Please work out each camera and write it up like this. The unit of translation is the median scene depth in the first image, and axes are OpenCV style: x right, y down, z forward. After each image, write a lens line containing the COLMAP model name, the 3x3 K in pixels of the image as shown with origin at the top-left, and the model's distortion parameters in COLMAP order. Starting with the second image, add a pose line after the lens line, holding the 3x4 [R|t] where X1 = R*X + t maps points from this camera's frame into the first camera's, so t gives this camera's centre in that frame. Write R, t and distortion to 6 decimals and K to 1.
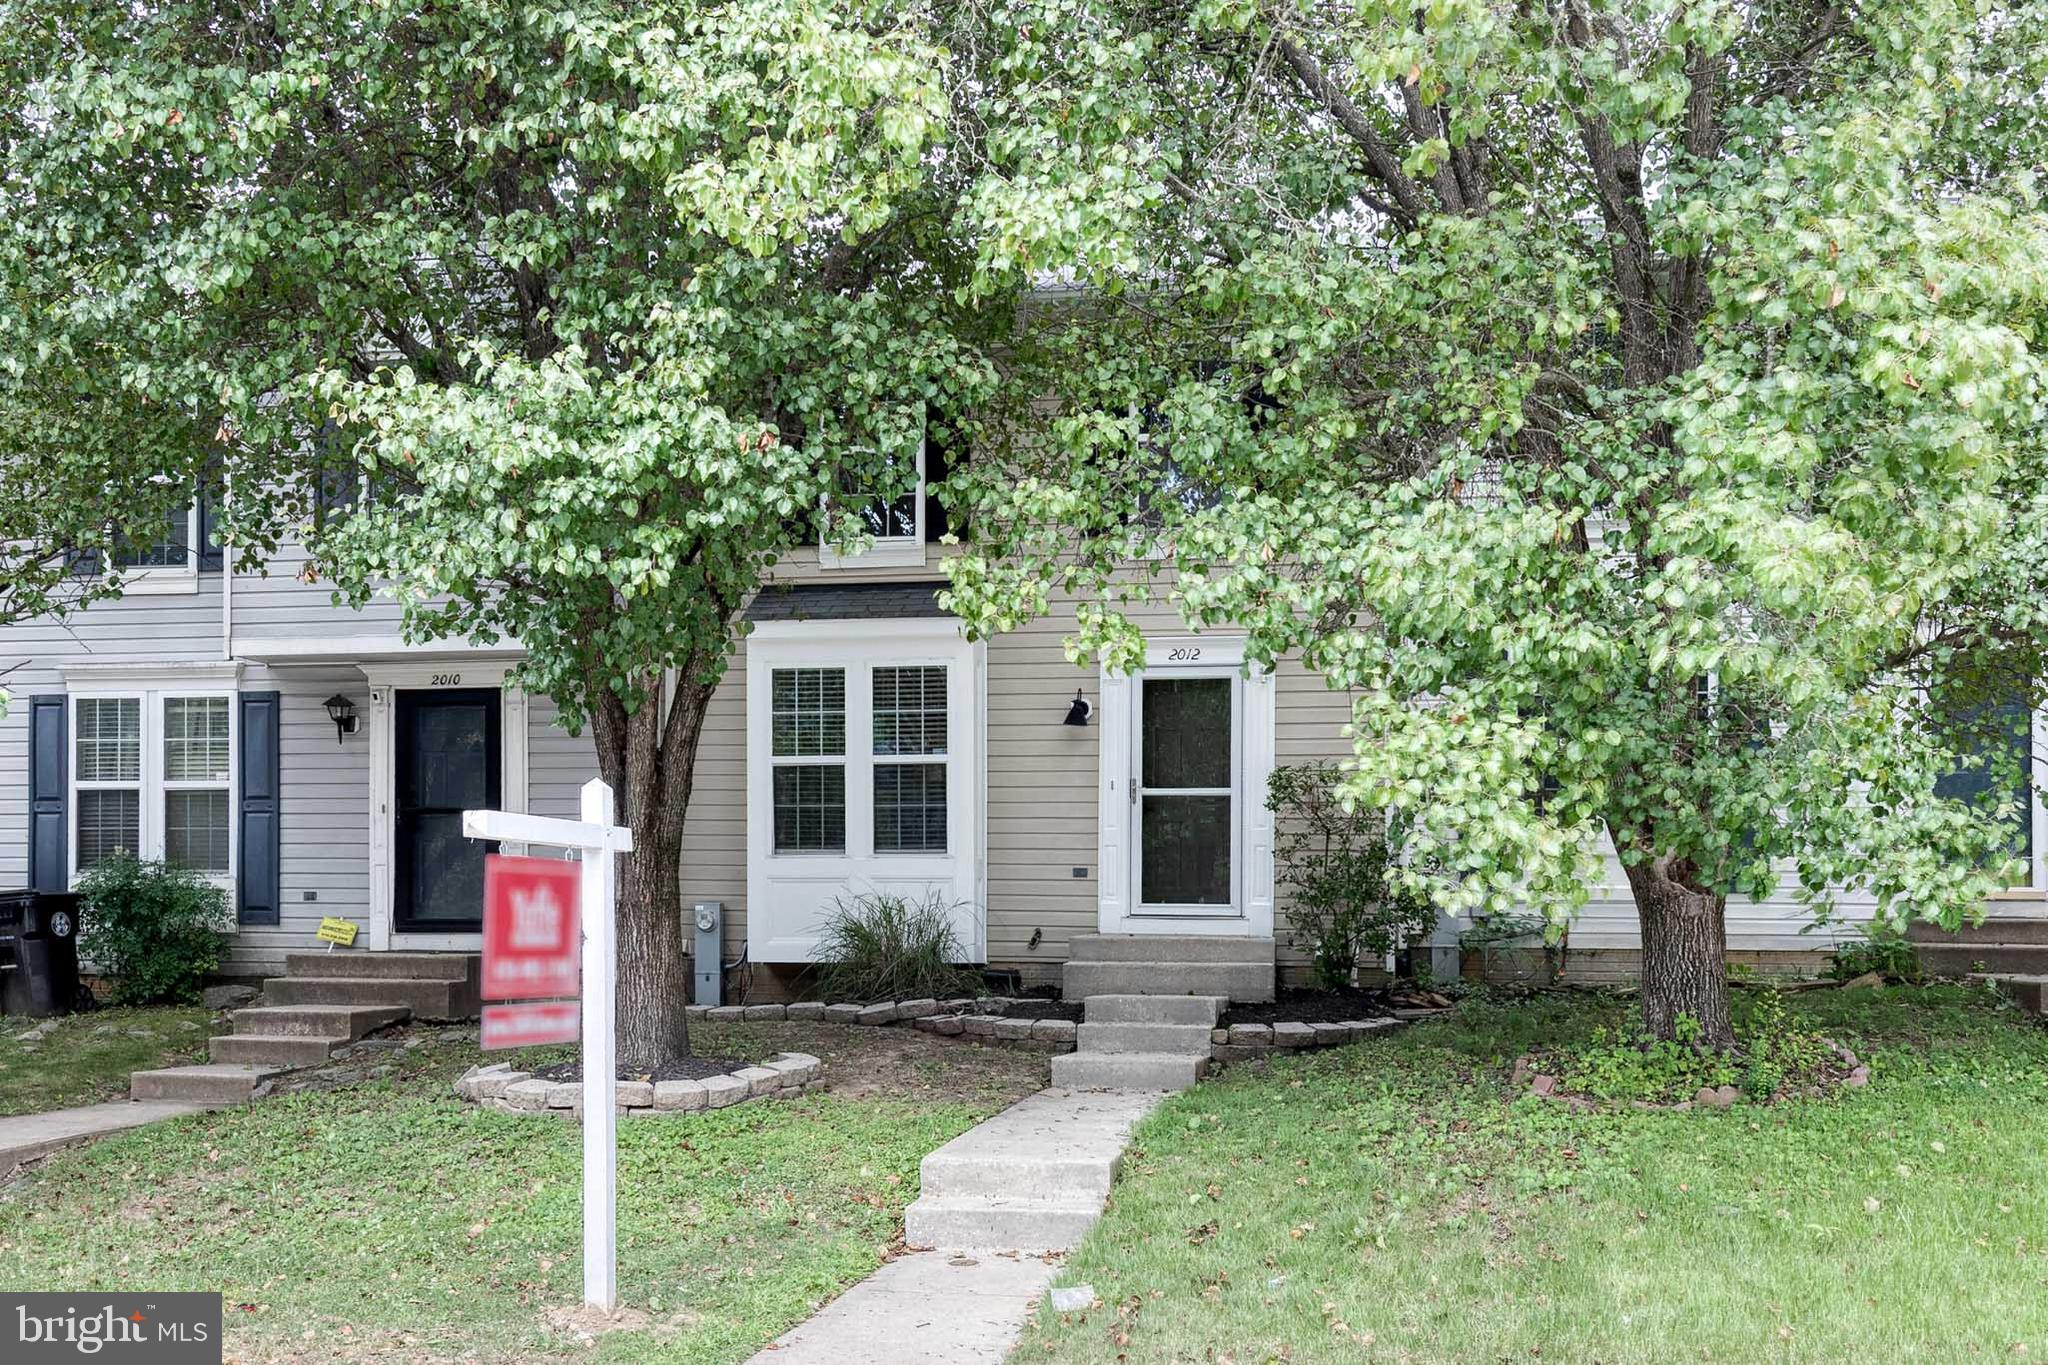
lens RADIAL K [[1613.7, 0, 1024.0], [0, 1613.7, 682.5], [0, 0, 1]] dist [0.001143, -0.002181]
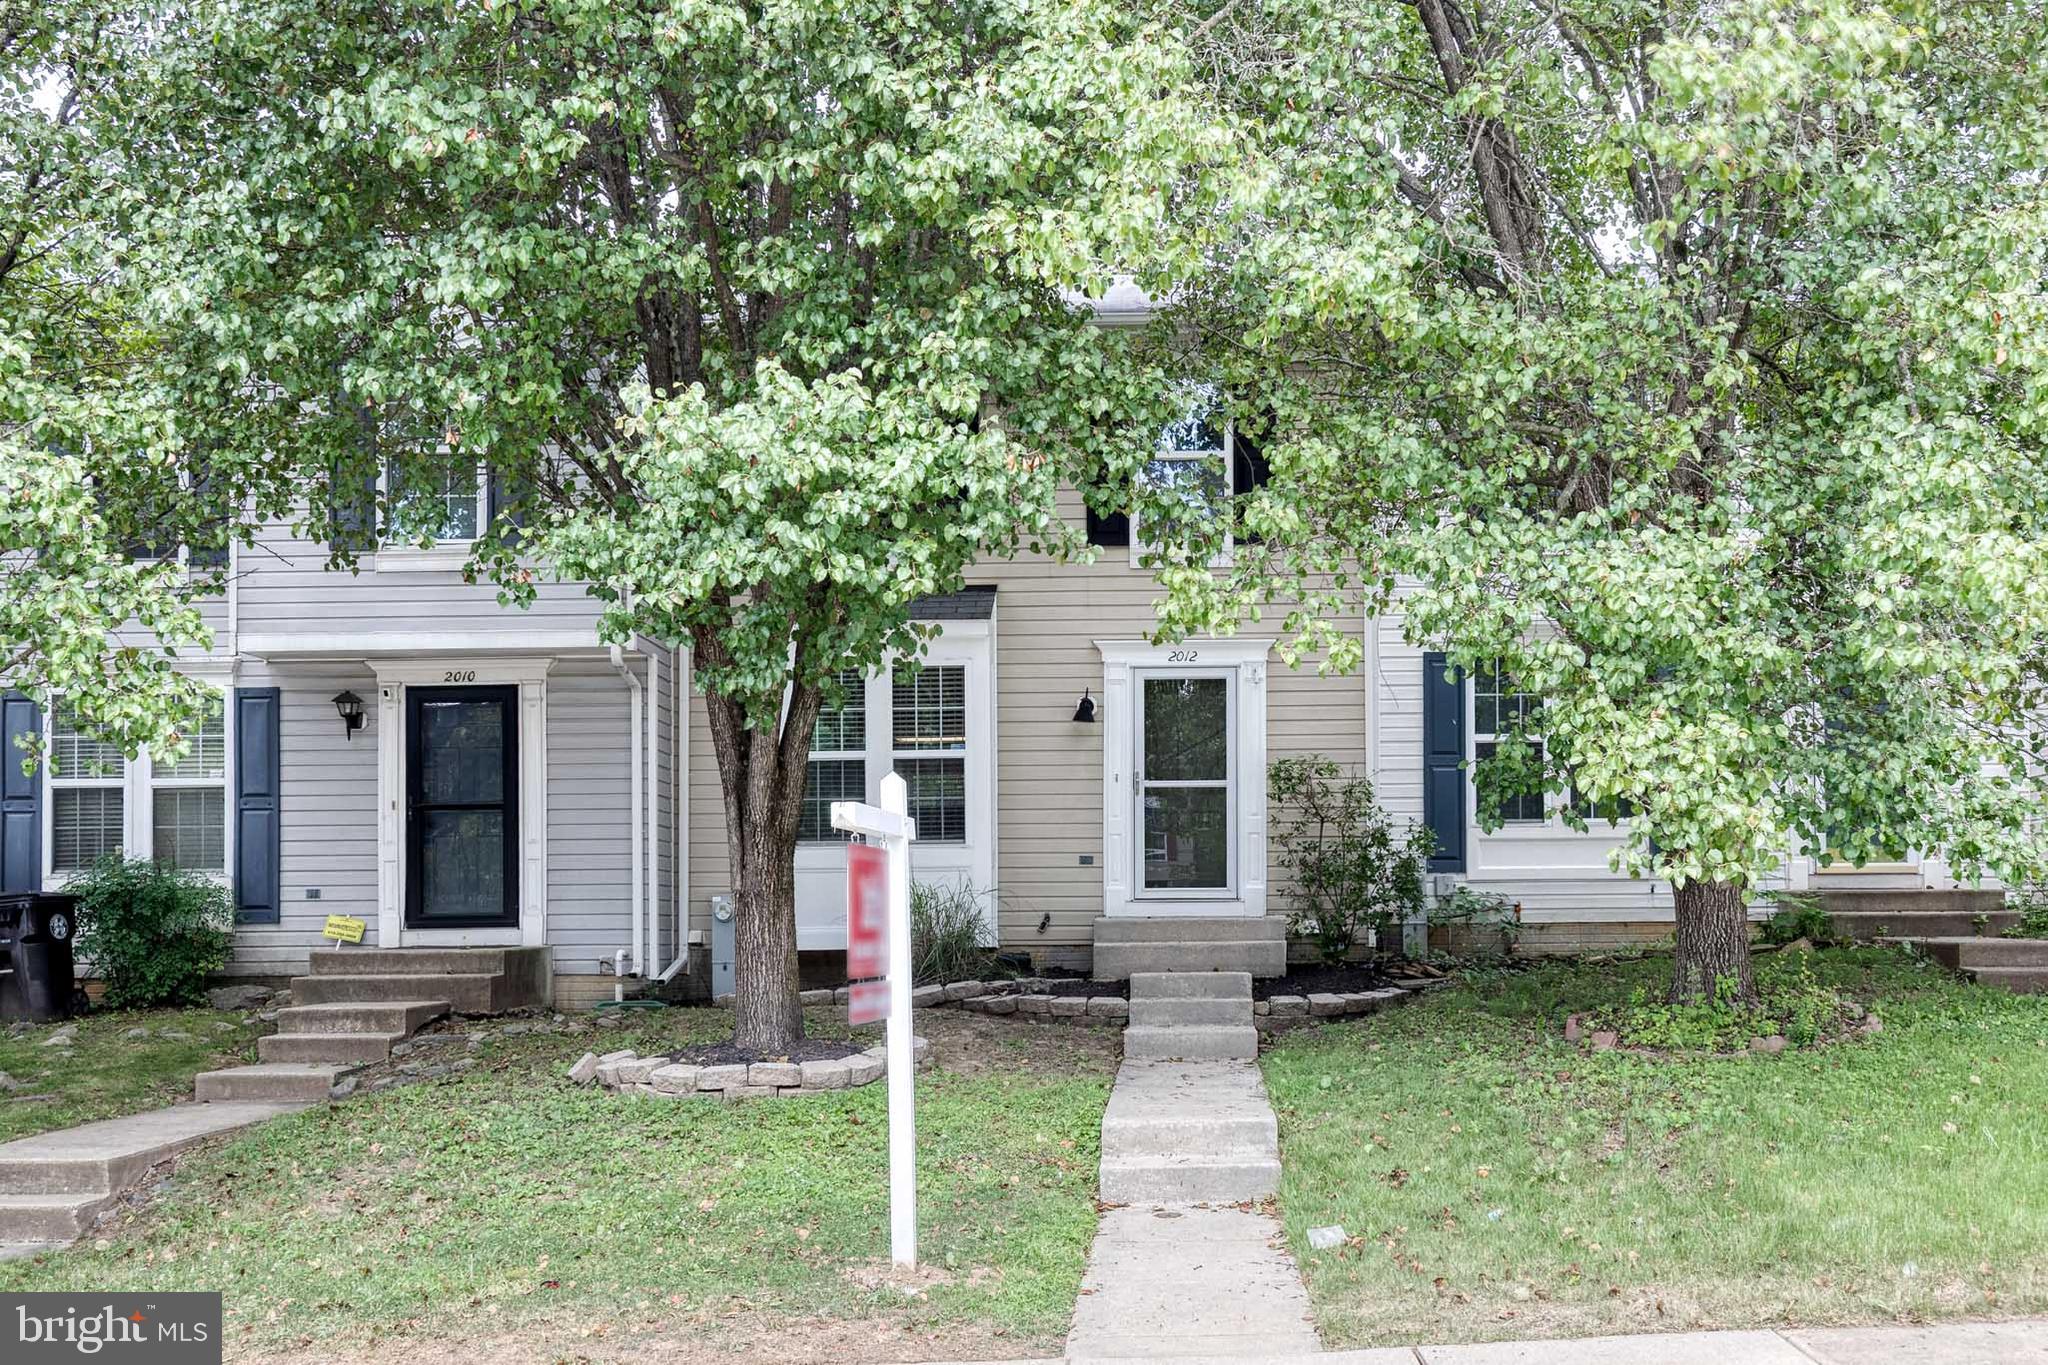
lens RADIAL K [[1572.8, 0, 1023.6], [0, 1572.8, 666.7], [0, 0, 1]] dist [0.004903, -0.003981]
pose [[0.989481, 0.005071, 0.144575, -0.184698], [-0.003944, 0.999960, -0.008082, -0.001571], [-0.144610, 0.007427, 0.989461, -0.026787]]
